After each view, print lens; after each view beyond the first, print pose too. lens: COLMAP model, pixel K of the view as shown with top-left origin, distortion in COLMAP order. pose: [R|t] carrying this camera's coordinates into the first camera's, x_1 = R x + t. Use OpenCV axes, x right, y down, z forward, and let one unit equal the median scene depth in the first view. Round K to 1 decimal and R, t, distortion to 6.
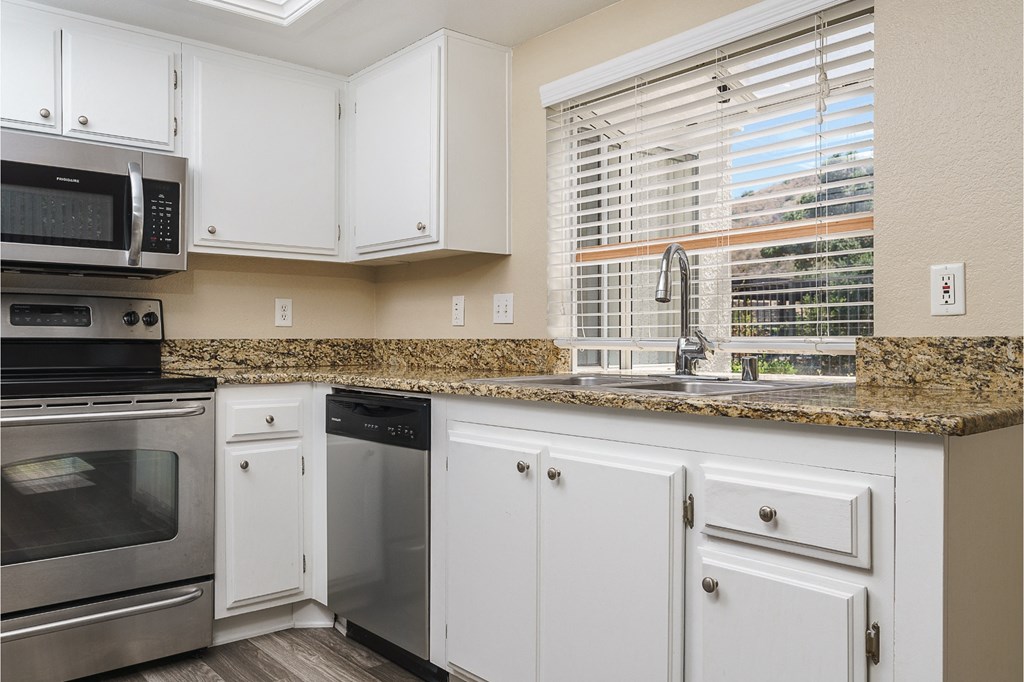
lens RADIAL K [[814.1, 0, 512.0], [0, 814.1, 341.0], [0, 0, 1]] dist [0.008328, 0.001534]
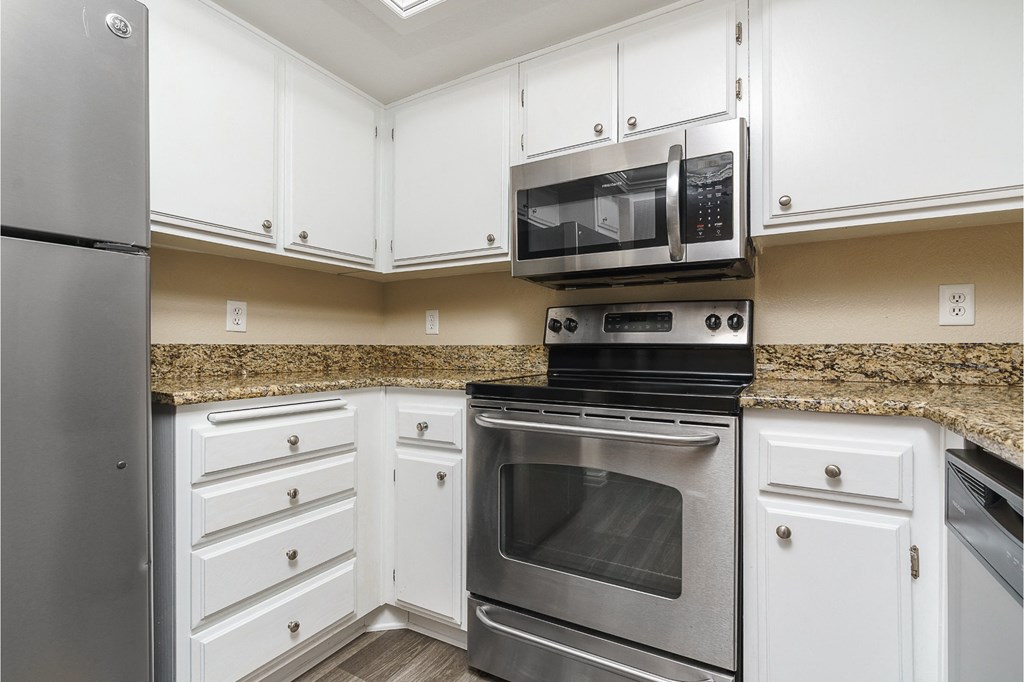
lens RADIAL K [[485.5, 0, 512.0], [0, 485.5, 341.0], [0, 0, 1]] dist [0.003274, 0.000427]
pose [[0.346542, -0.009636, -0.937985, -0.030432], [0.000223, 0.999948, -0.010190, -0.000436], [0.938034, 0.003322, 0.346526, 0.616424]]
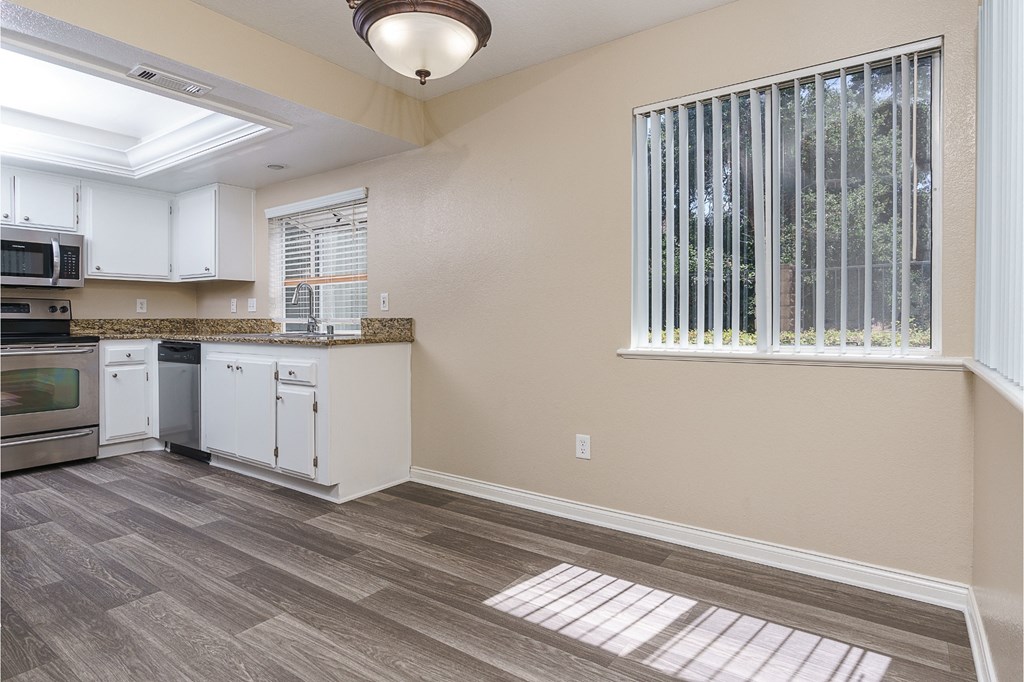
lens RADIAL K [[530.6, 0, 512.8], [0, 530.6, 322.0], [0, 0, 1]] dist [0.001674, -0.000170]
pose [[0.959850, -0.002830, 0.280500, 0.291428], [0.001454, 0.999986, 0.005115, 0.000200], [-0.280511, -0.004501, 0.959840, -0.658078]]
